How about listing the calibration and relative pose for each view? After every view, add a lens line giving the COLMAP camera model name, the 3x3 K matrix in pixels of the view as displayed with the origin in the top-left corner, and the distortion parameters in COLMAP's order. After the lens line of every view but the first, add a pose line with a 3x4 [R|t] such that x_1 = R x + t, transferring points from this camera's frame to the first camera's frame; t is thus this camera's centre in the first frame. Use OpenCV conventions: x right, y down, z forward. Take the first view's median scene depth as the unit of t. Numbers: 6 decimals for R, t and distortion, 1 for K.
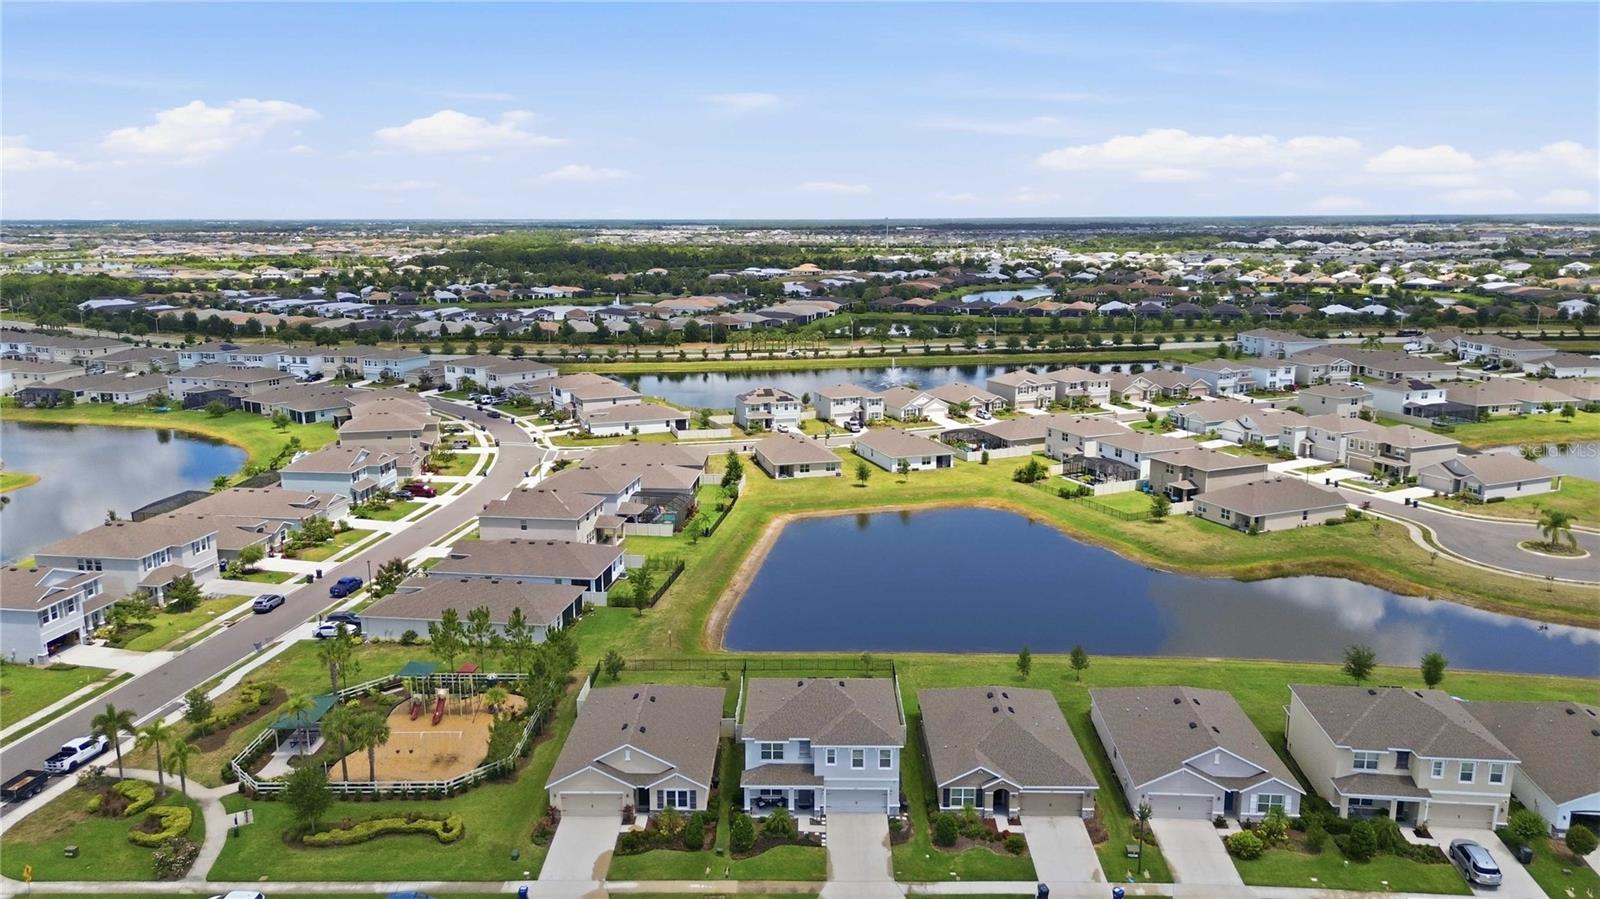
lens RADIAL K [[1137.6, 0, 794.8], [0, 1137.6, 455.1], [0, 0, 1]] dist [0.079426, -0.088025]
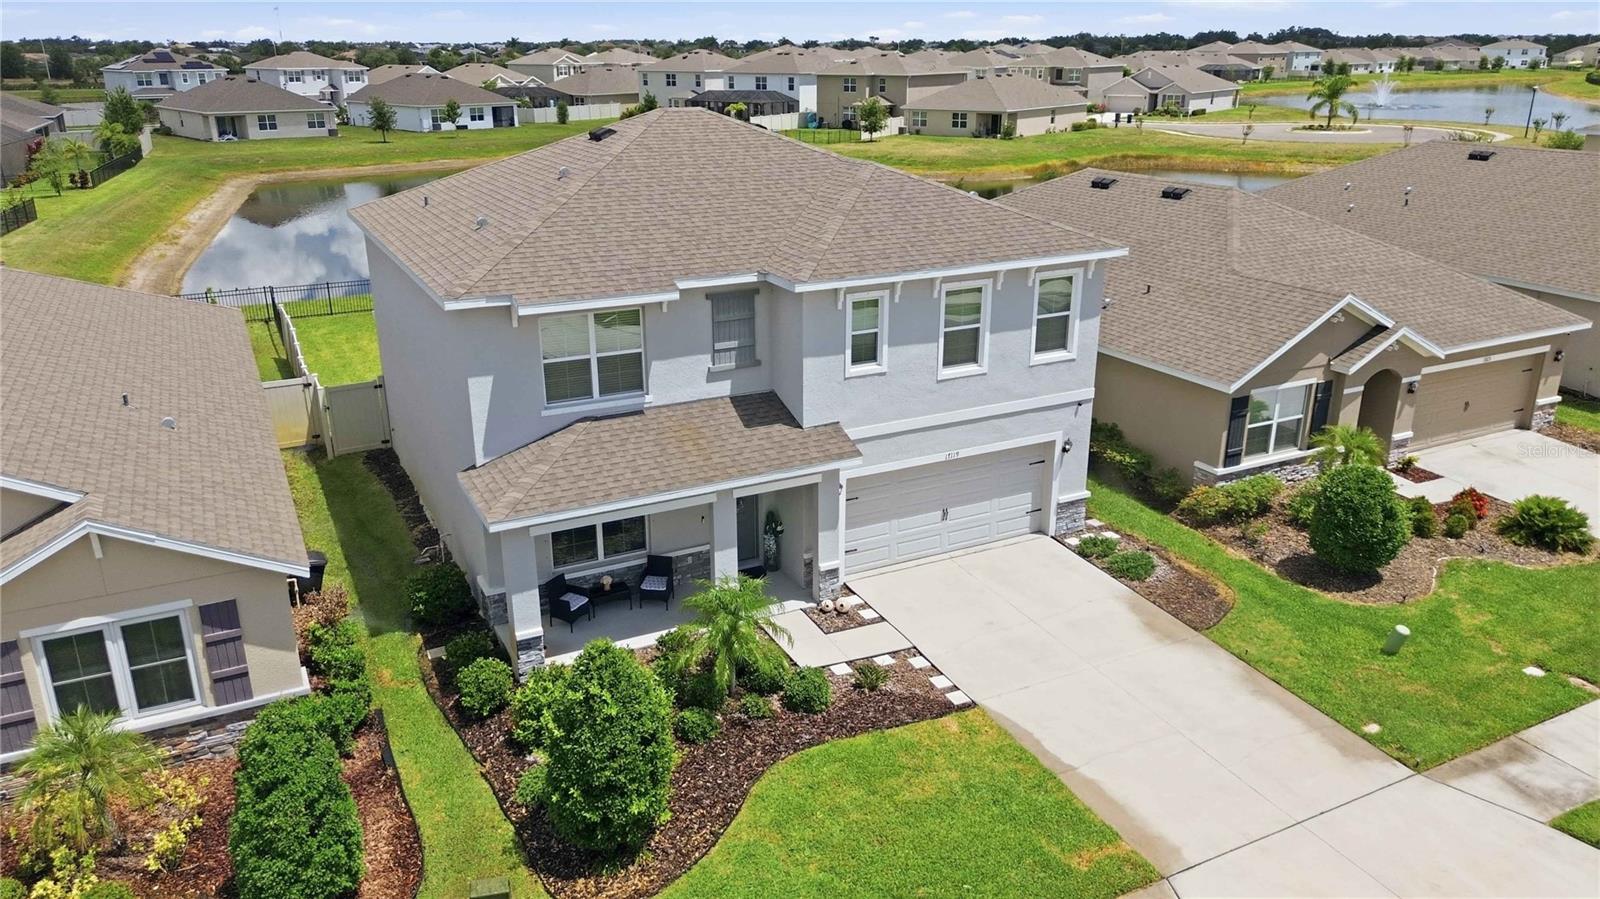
lens RADIAL K [[1142.2, 0, 794.9], [0, 1142.2, 448.8], [0, 0, 1]] dist [0.062170, -0.060000]
pose [[0.884832, -0.155498, 0.439195, -0.053683], [0.097594, 0.983608, 0.151629, 0.159147], [-0.455574, -0.091303, 0.885503, 0.509746]]
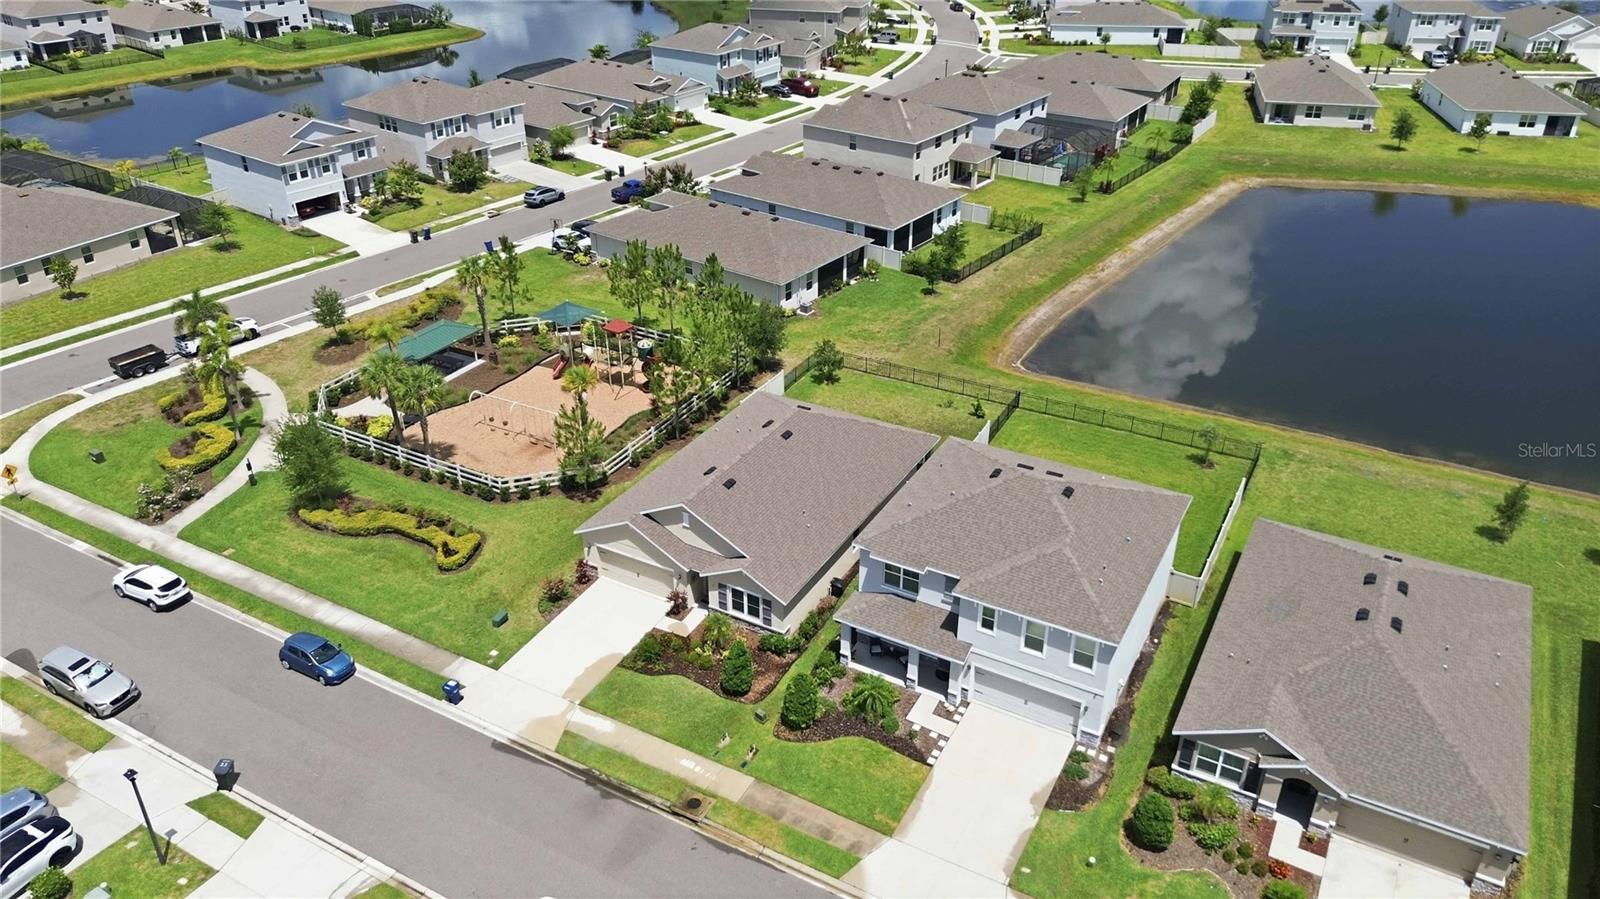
lens RADIAL K [[1142.2, 0, 794.9], [0, 1142.2, 448.8], [0, 0, 1]] dist [0.062170, -0.060000]
pose [[0.878469, 0.235706, -0.415614, 0.102217], [-0.098105, 0.940297, 0.325908, 0.008944], [0.467620, -0.245526, 0.849146, 0.320473]]
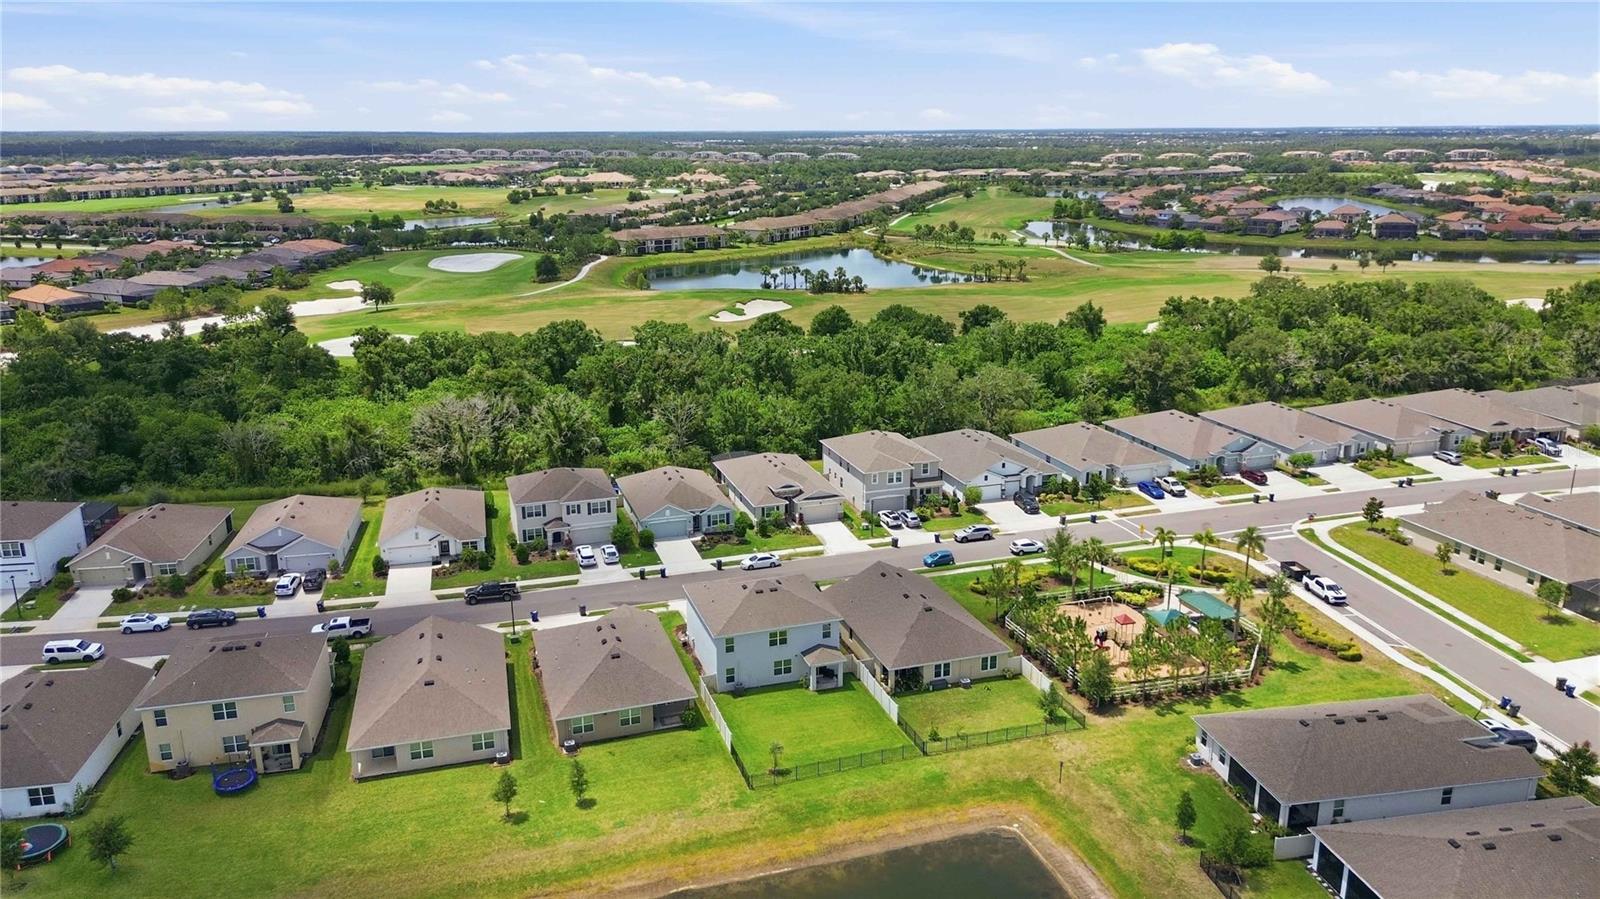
lens RADIAL K [[1142.2, 0, 794.9], [0, 1142.2, 448.8], [0, 0, 1]] dist [0.062170, -0.060000]
pose [[-0.945491, 0.095233, -0.311412, 0.231229], [-0.059674, 0.889424, 0.453172, -0.306941], [0.320134, 0.447053, -0.835259, 1.303715]]
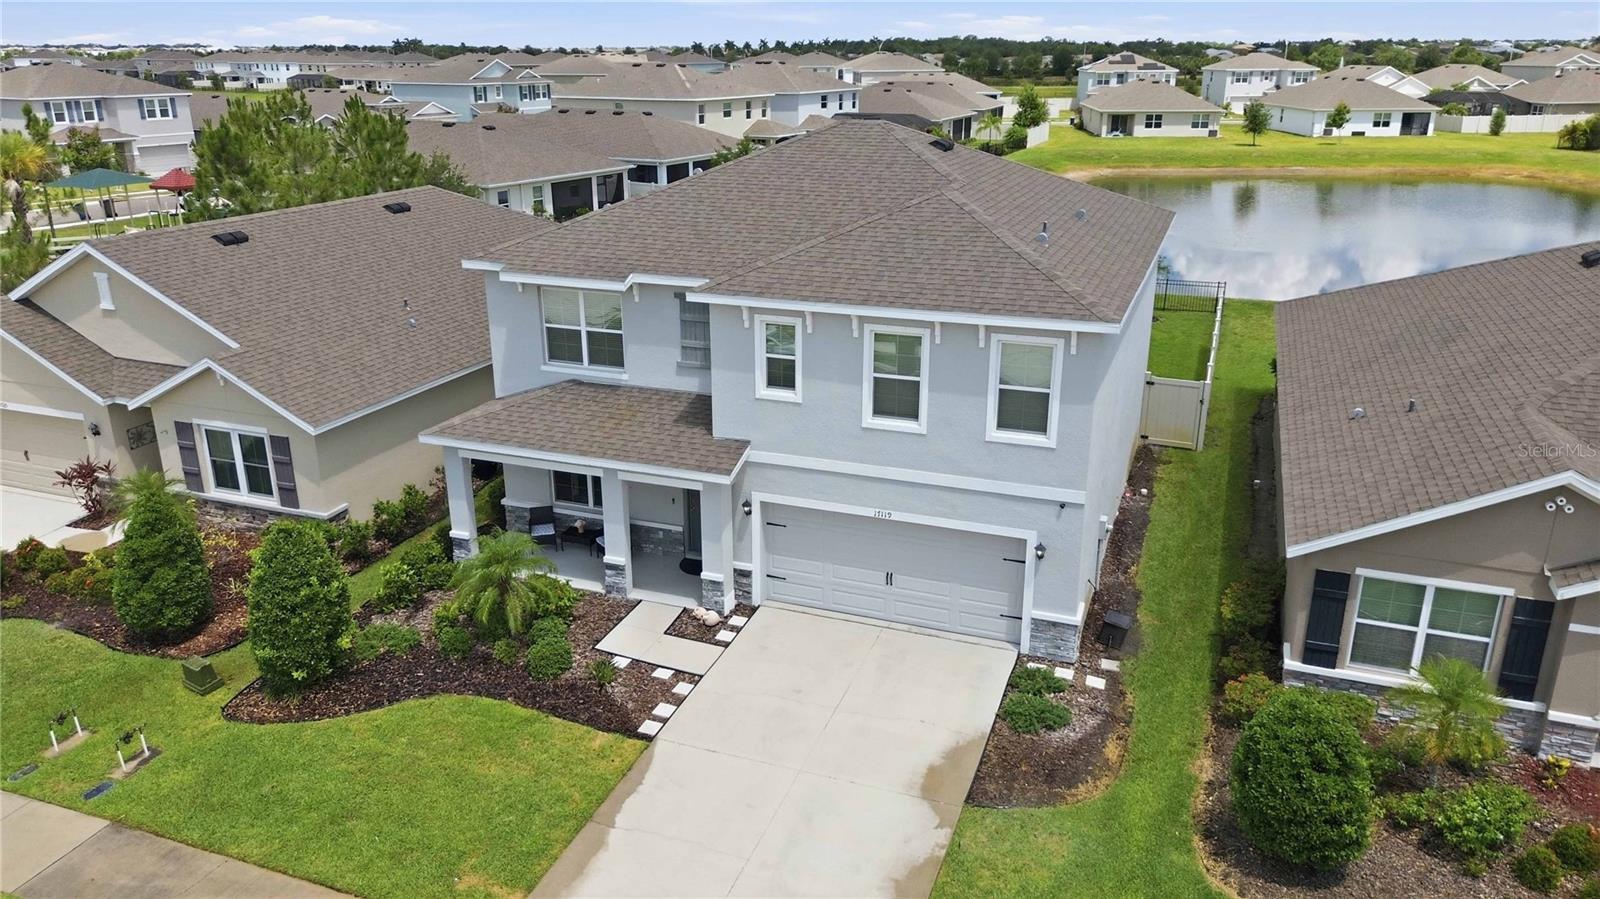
lens RADIAL K [[1142.2, 0, 794.9], [0, 1142.2, 448.8], [0, 0, 1]] dist [0.062170, -0.060000]
pose [[0.939200, 0.113877, -0.323937, 0.068643], [-0.070990, 0.987419, 0.141294, 0.158580], [0.335952, -0.109707, 0.935468, 0.503185]]
